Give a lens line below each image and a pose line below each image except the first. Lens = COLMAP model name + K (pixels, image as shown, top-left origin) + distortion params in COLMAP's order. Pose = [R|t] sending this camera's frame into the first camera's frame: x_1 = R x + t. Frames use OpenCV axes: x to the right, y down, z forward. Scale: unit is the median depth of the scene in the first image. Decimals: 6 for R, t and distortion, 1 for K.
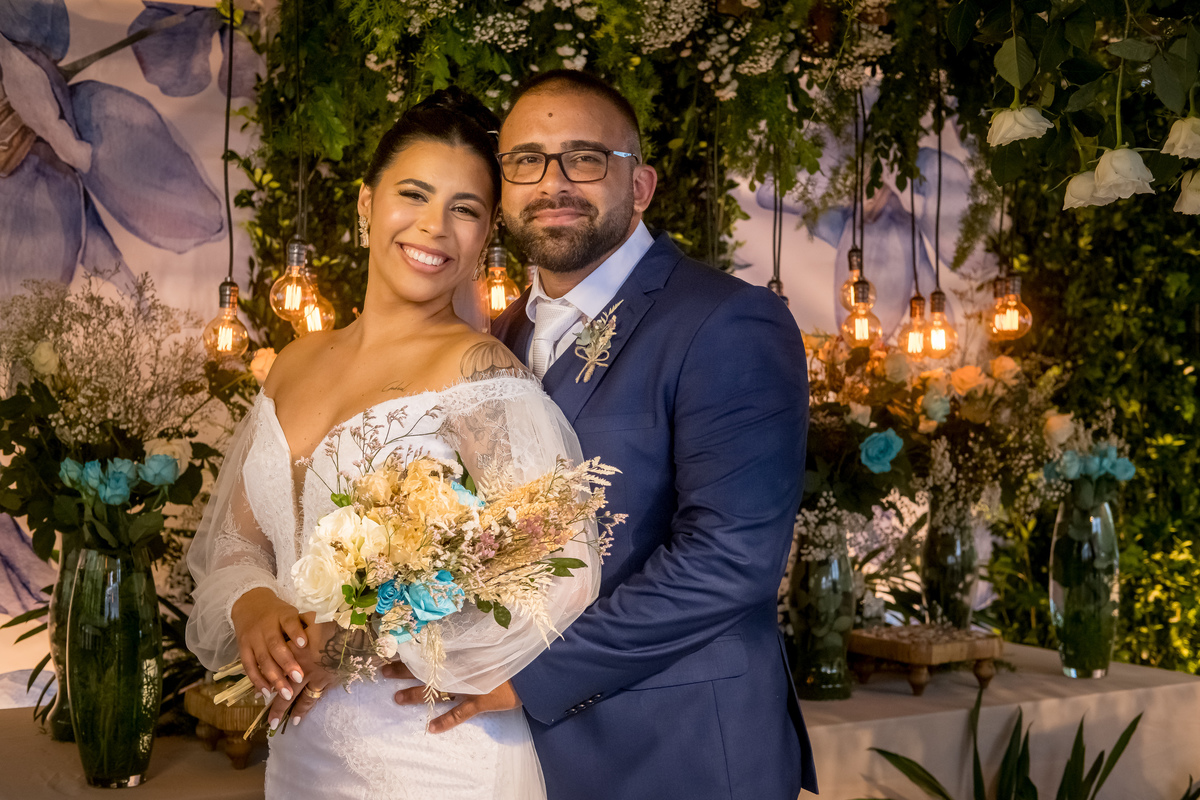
lens RADIAL K [[1870.5, 0, 601.8], [0, 1870.5, 403.5], [0, 0, 1]] dist [-0.002459, 0.162756]
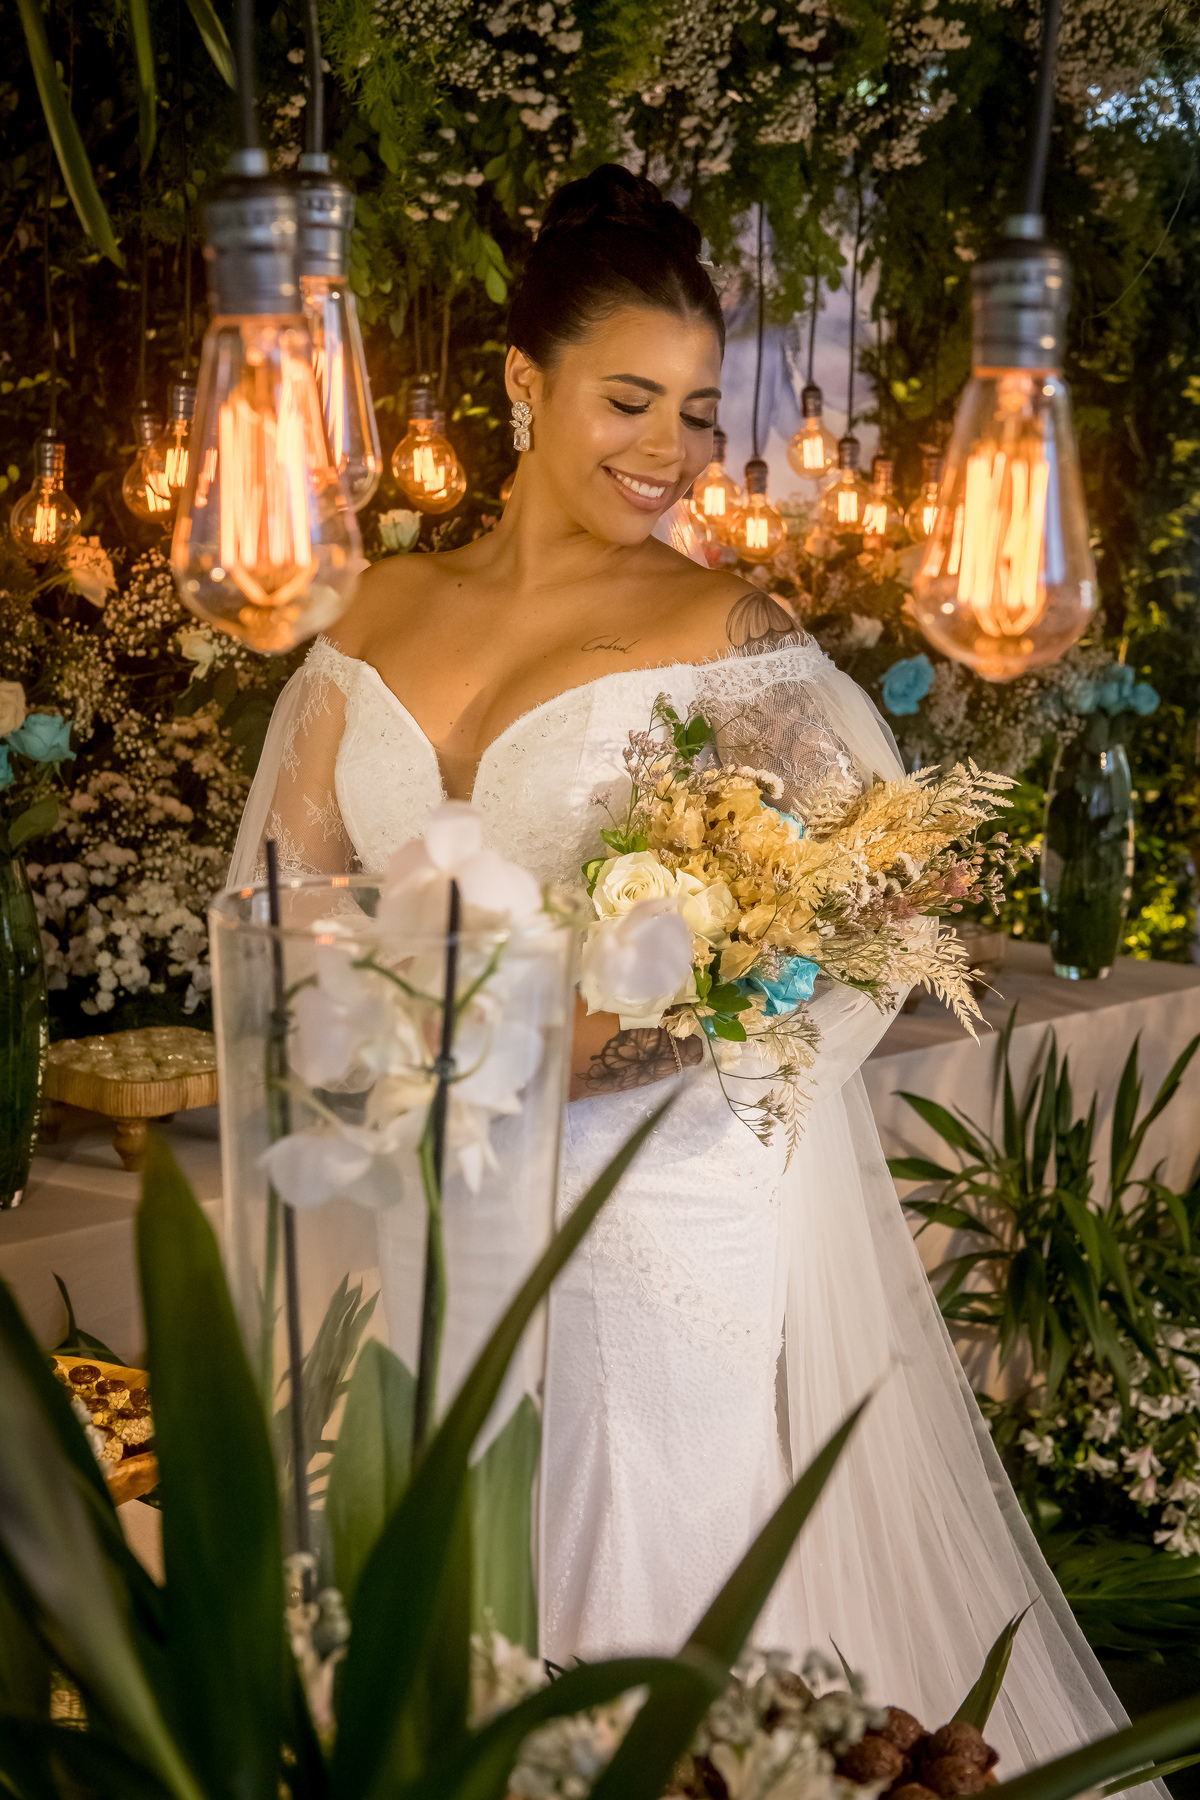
lens RADIAL K [[2805.8, 0, 603.7], [0, 2805.8, 895.7], [0, 0, 1]] dist [-0.002459, 0.162756]
pose [[0.960588, -0.022536, 0.277061, -0.241424], [-0.015406, 0.990860, 0.134009, -0.033909], [-0.277549, -0.132996, 0.951461, -0.005567]]
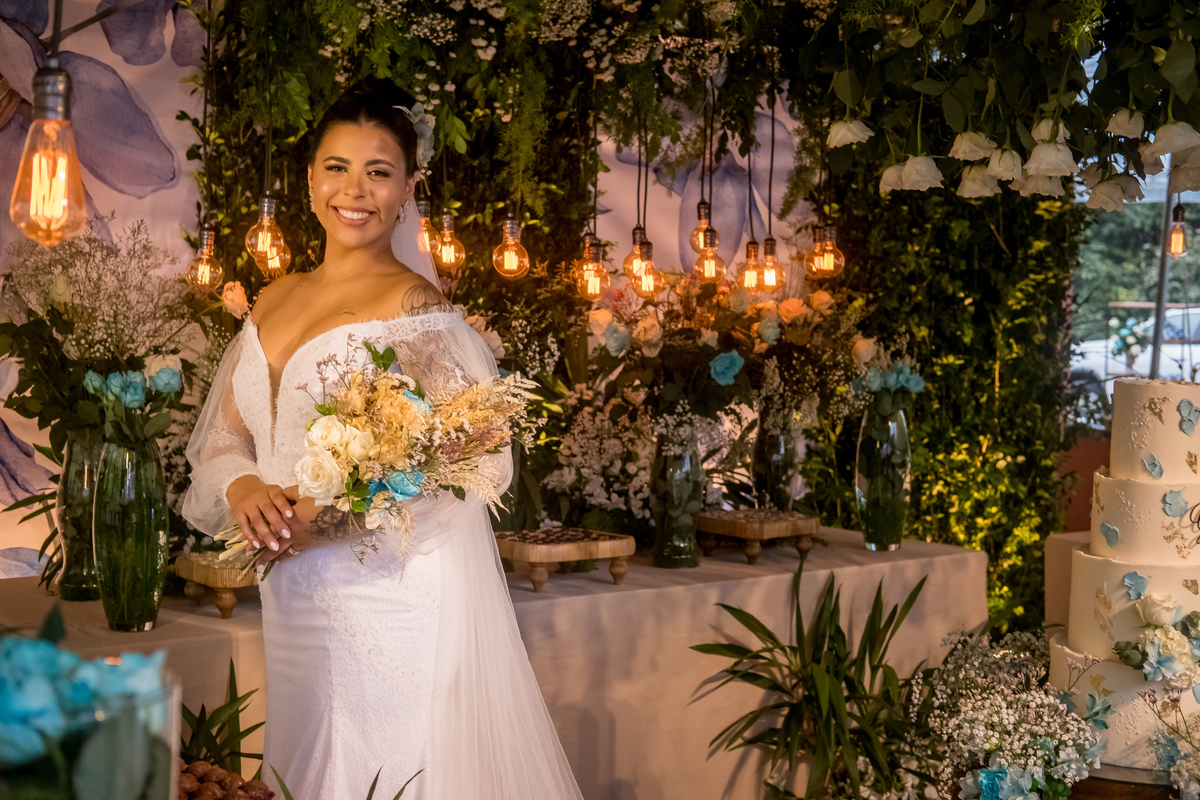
lens RADIAL K [[1821.2, 0, 597.1], [0, 1821.2, 400.4], [0, 0, 1]] dist [-0.013329, 0.178726]
pose [[0.994834, 0.002557, 0.101480, -0.054740], [-0.006999, 0.999032, 0.043435, -0.004599], [-0.101270, -0.043921, 0.993889, -0.182519]]
